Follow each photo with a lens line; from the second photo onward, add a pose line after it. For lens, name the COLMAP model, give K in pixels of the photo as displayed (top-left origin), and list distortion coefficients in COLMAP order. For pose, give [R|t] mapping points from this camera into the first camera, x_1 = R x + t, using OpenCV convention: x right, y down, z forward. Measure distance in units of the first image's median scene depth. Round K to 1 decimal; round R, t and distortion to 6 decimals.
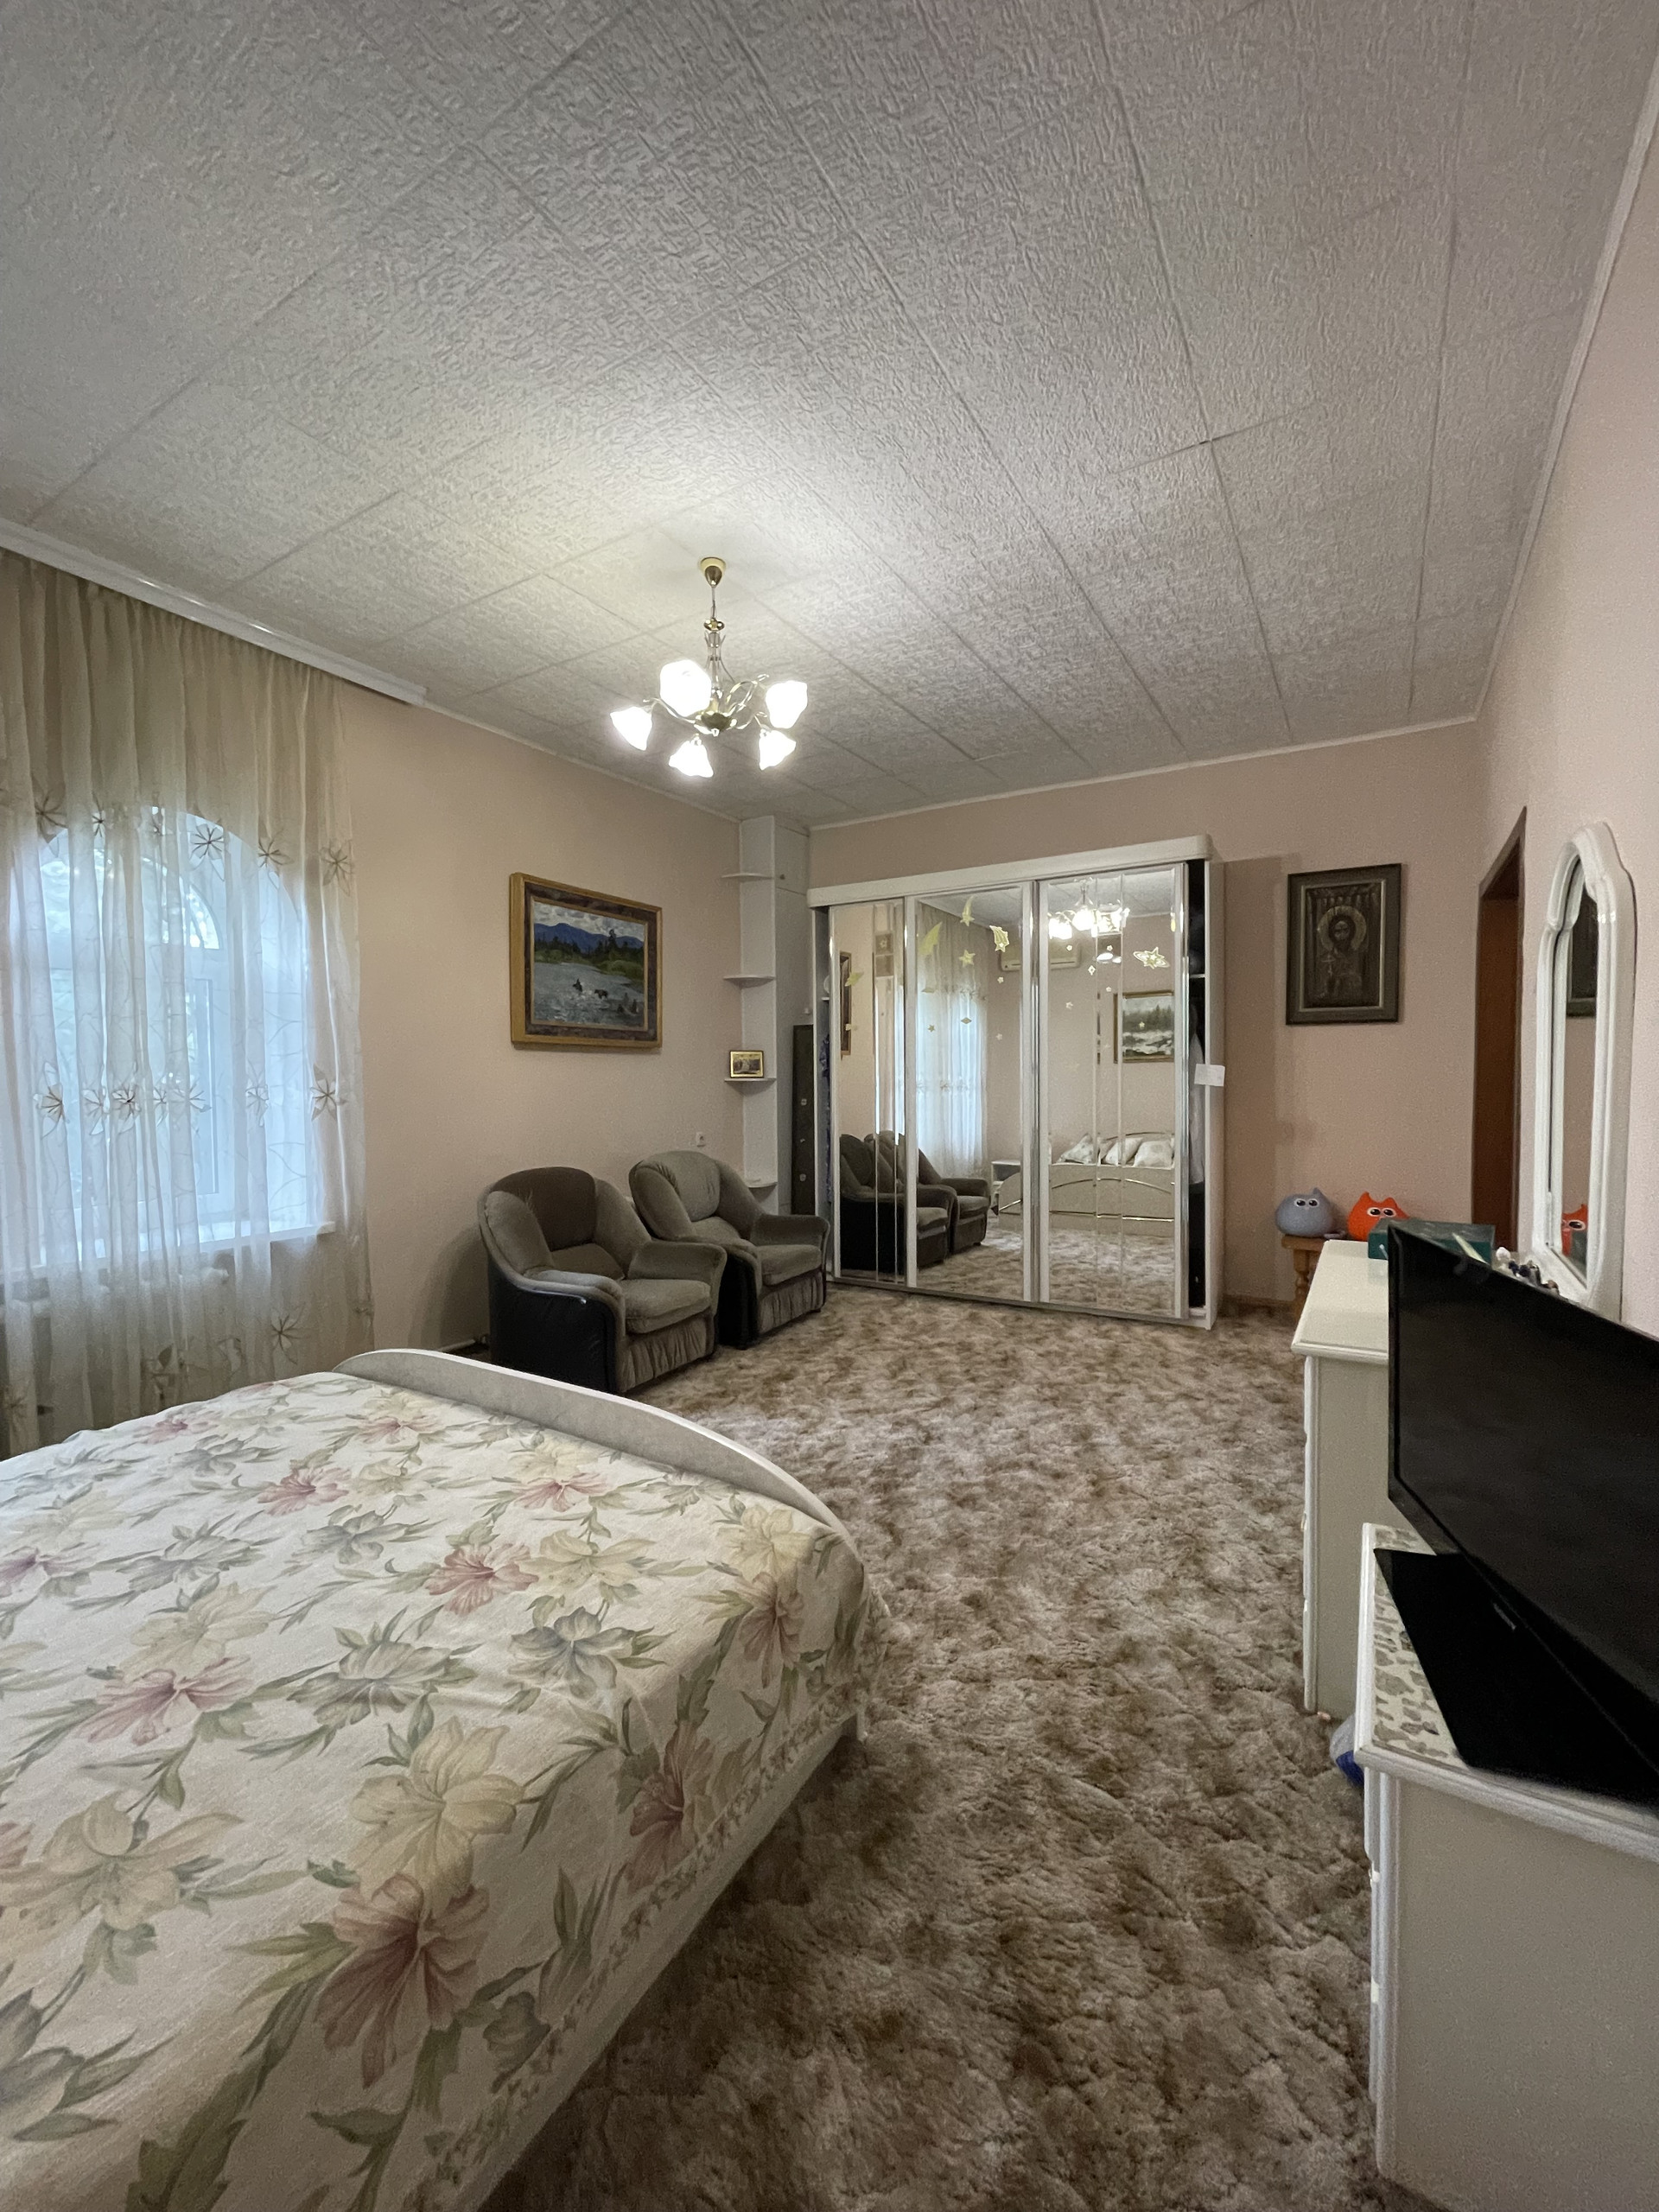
lens RADIAL K [[893.6, 0, 833.3], [0, 893.6, 1100.8], [0, 0, 1]] dist [-0.001507, -0.000043]
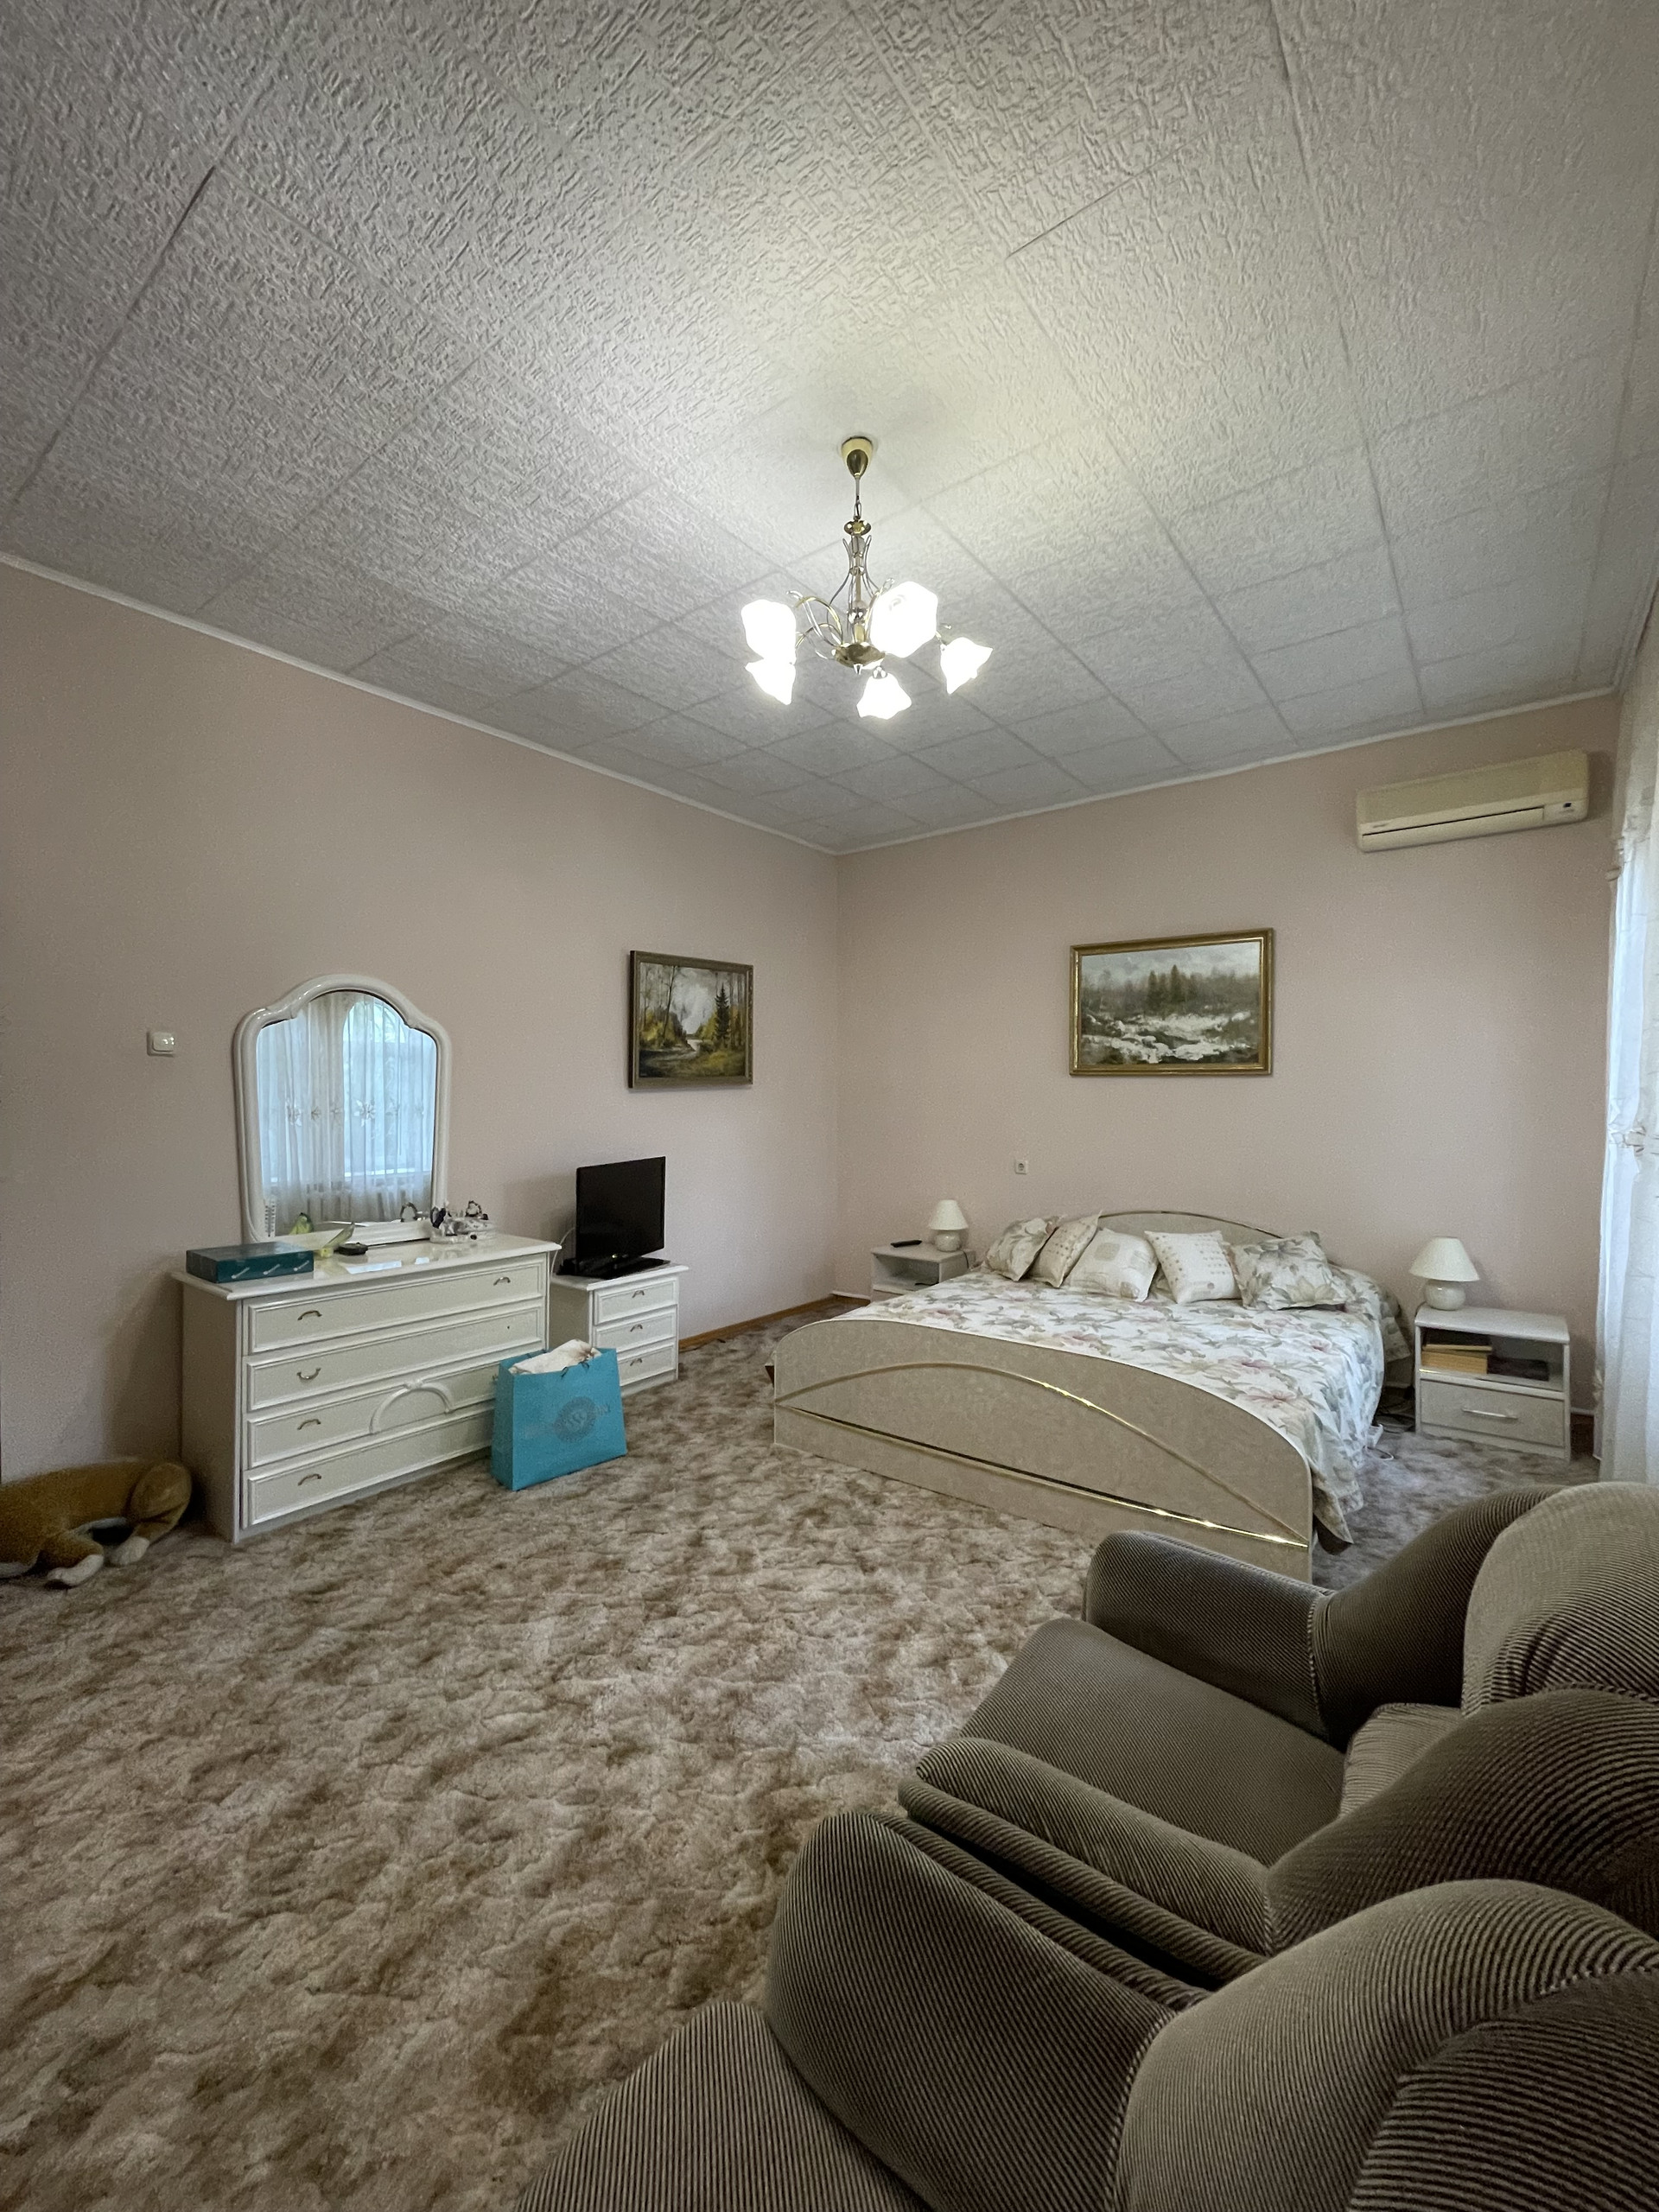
lens RADIAL K [[893.6, 0, 833.3], [0, 893.6, 1100.8], [0, 0, 1]] dist [-0.001507, -0.000043]
pose [[-0.995282, 0.013018, 0.096151, -0.160533], [0.016976, 0.999037, 0.040465, -0.066277], [-0.095532, 0.041906, -0.994544, 1.588902]]
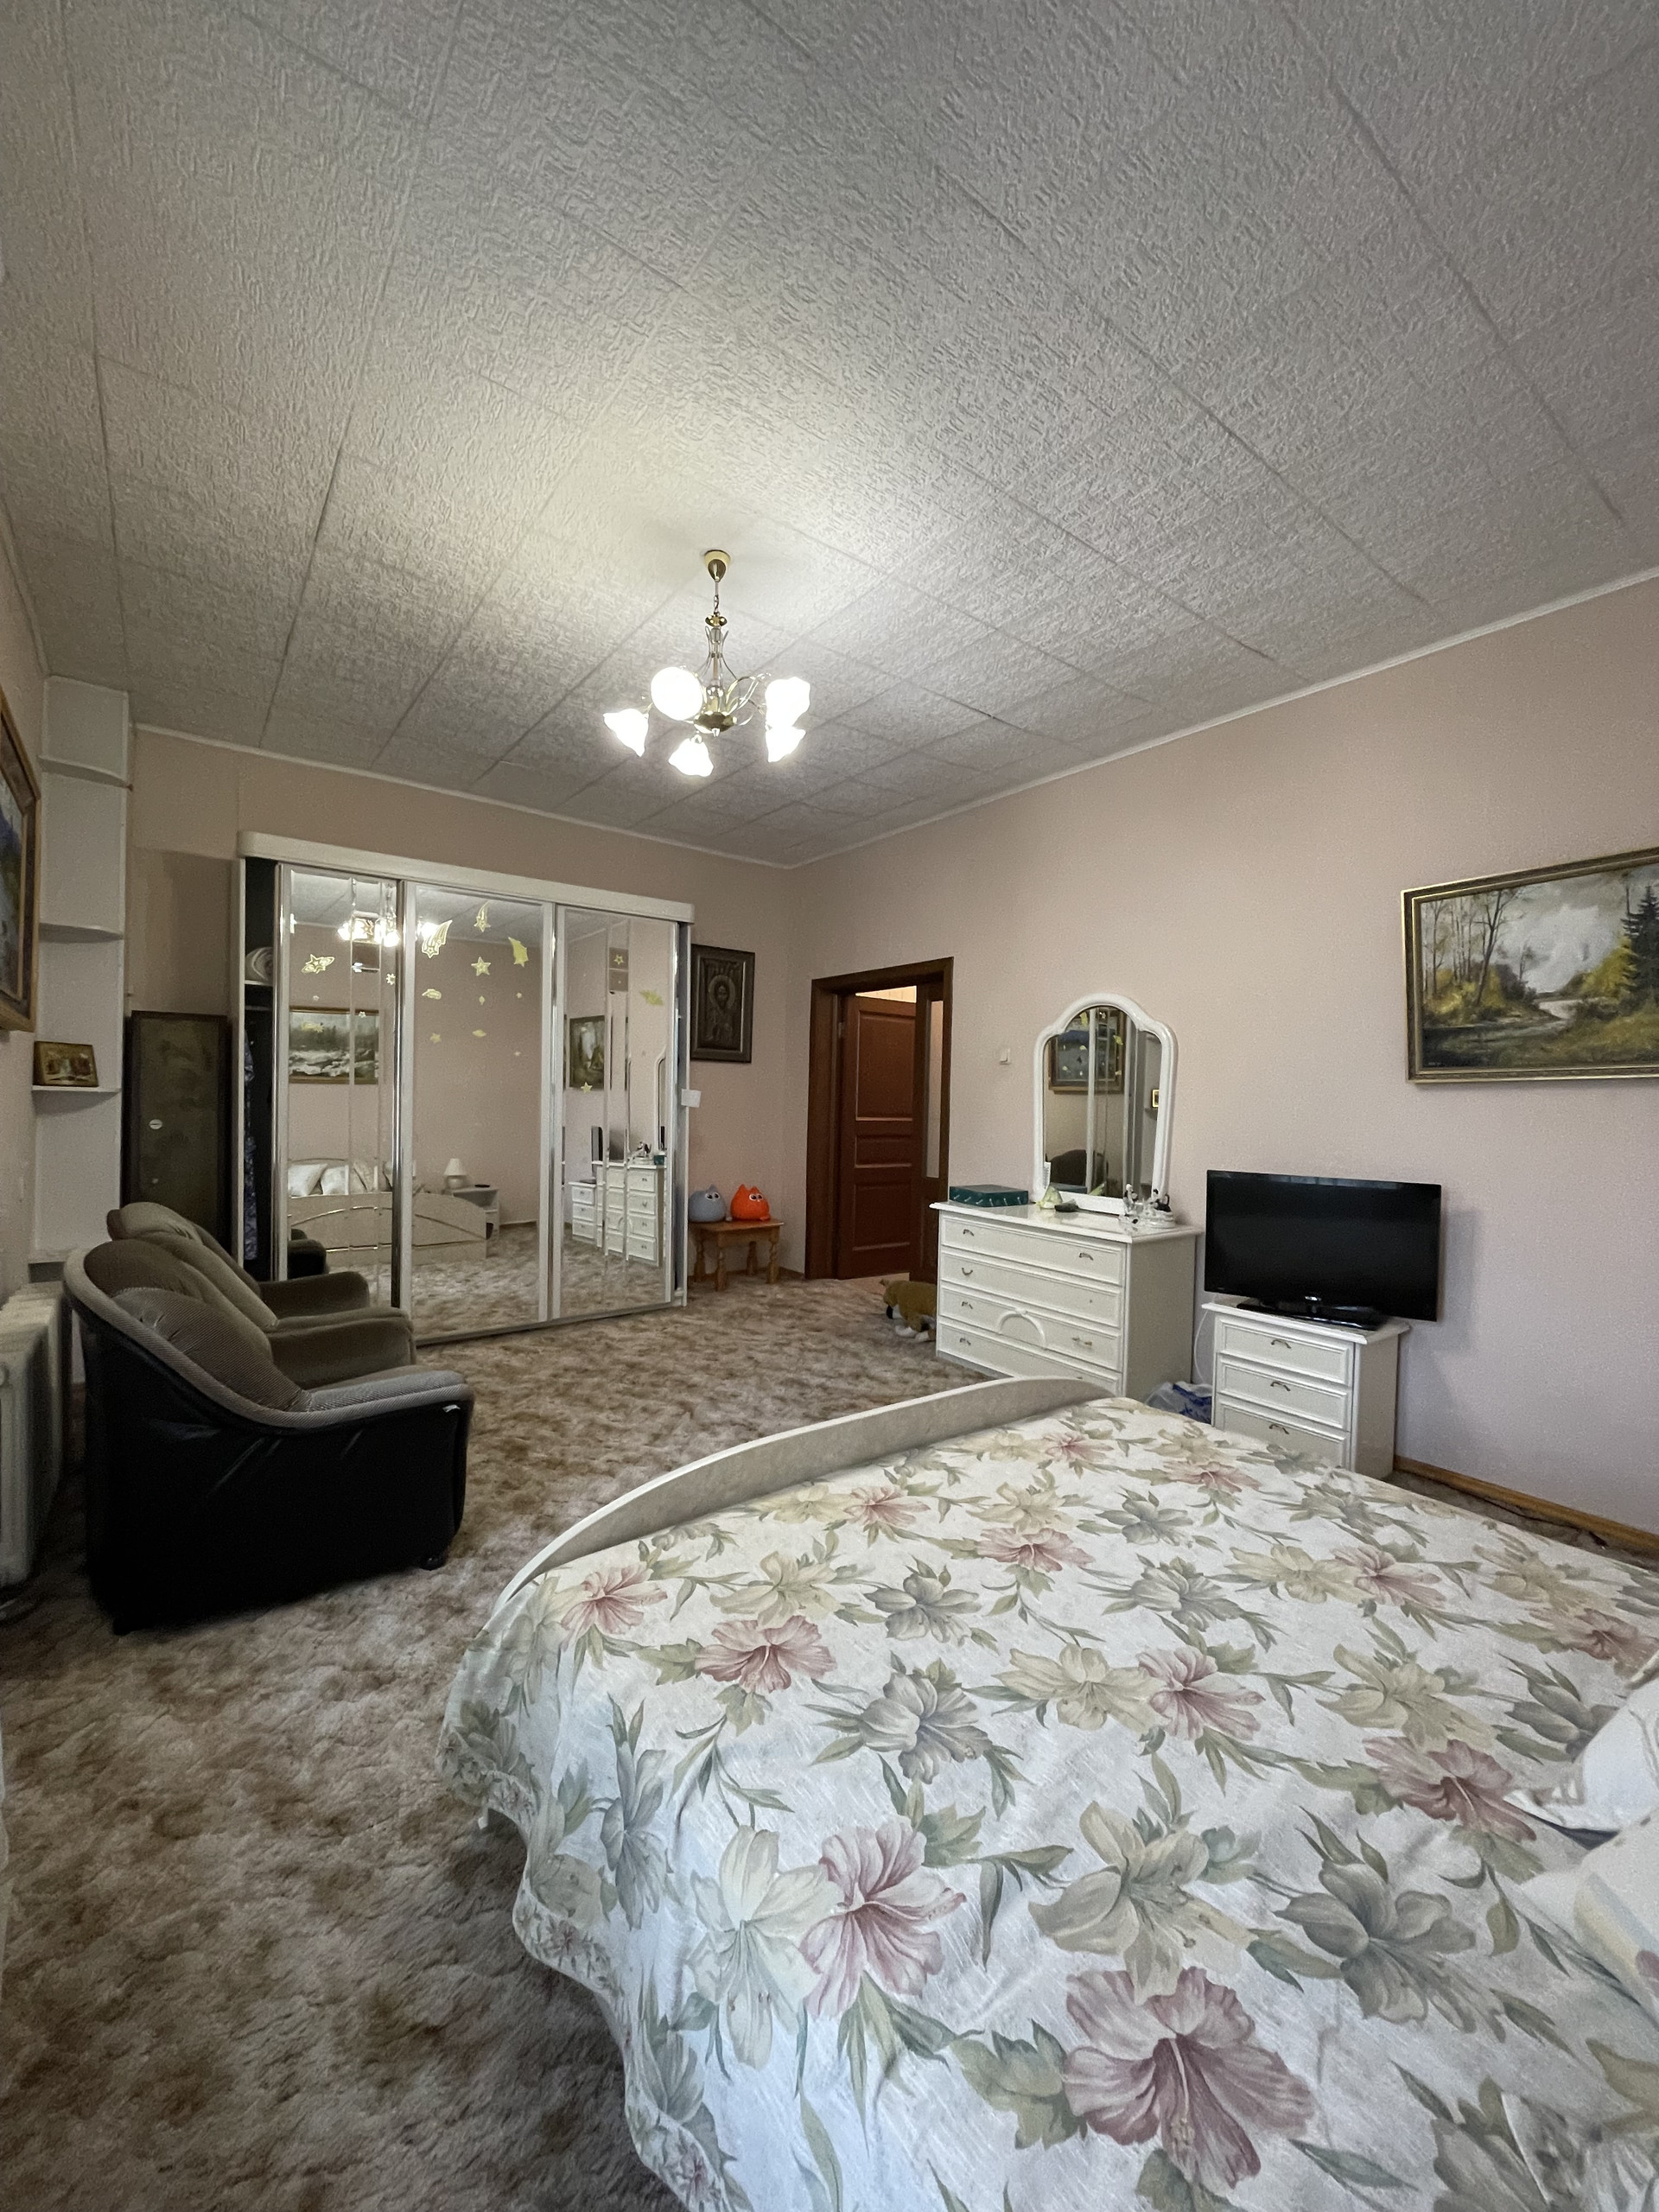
lens RADIAL K [[893.6, 0, 833.3], [0, 893.6, 1100.8], [0, 0, 1]] dist [-0.001507, -0.000043]
pose [[0.363492, 0.013834, 0.931494, -0.862959], [0.006625, 0.999826, -0.017434, -0.002849], [-0.931574, 0.012508, 0.363337, 0.484898]]
